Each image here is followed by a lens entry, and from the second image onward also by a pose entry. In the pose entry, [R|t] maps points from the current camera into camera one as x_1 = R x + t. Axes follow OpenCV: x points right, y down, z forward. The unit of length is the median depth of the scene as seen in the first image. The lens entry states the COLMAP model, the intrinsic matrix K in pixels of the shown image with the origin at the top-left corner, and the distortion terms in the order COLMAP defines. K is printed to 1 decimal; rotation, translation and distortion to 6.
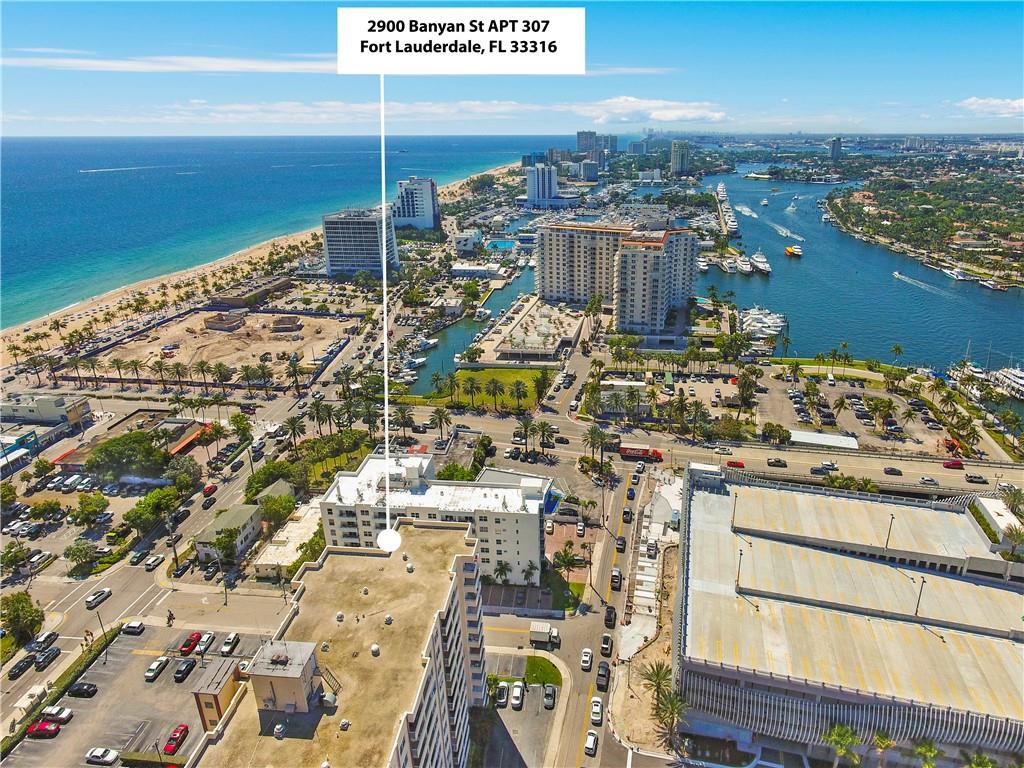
lens RADIAL K [[687.9, 0, 512.0], [0, 687.9, 384.0], [0, 0, 1]] dist [-0.001725, -0.001499]
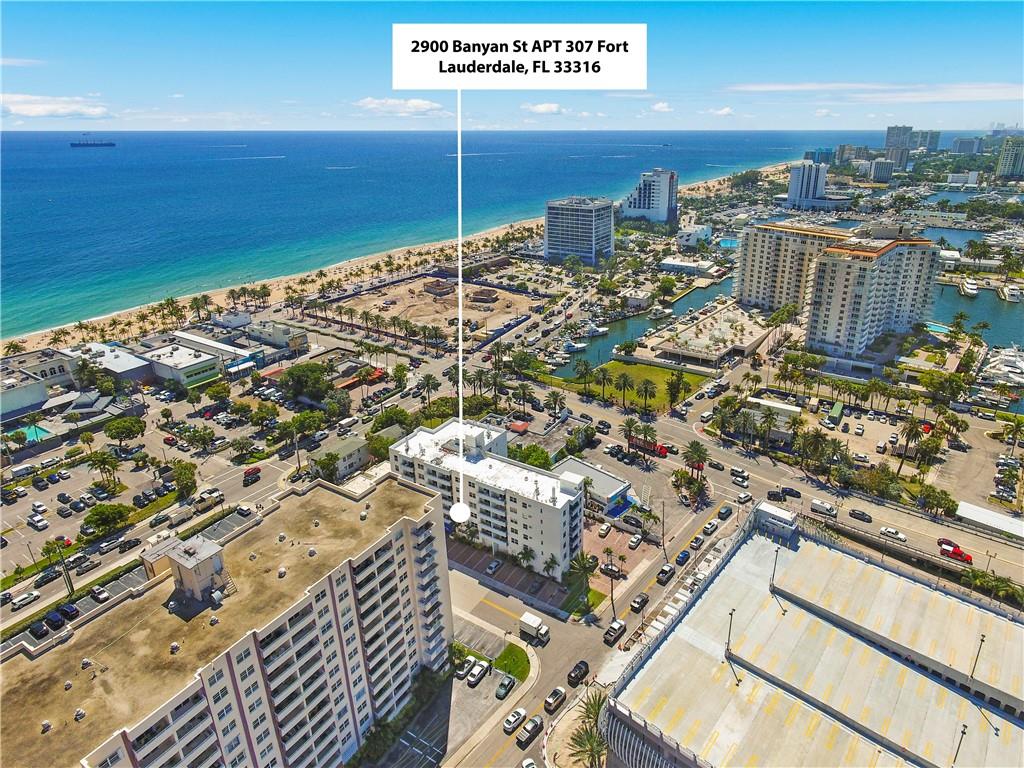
lens RADIAL K [[654.9, 0, 512.0], [0, 654.9, 384.0], [0, 0, 1]] dist [-0.002546, 0.001774]
pose [[0.875505, 0.179420, -0.448663, 0.226104], [-0.171185, 0.983456, 0.059239, -0.018142], [0.451869, 0.024940, 0.891735, 0.084057]]
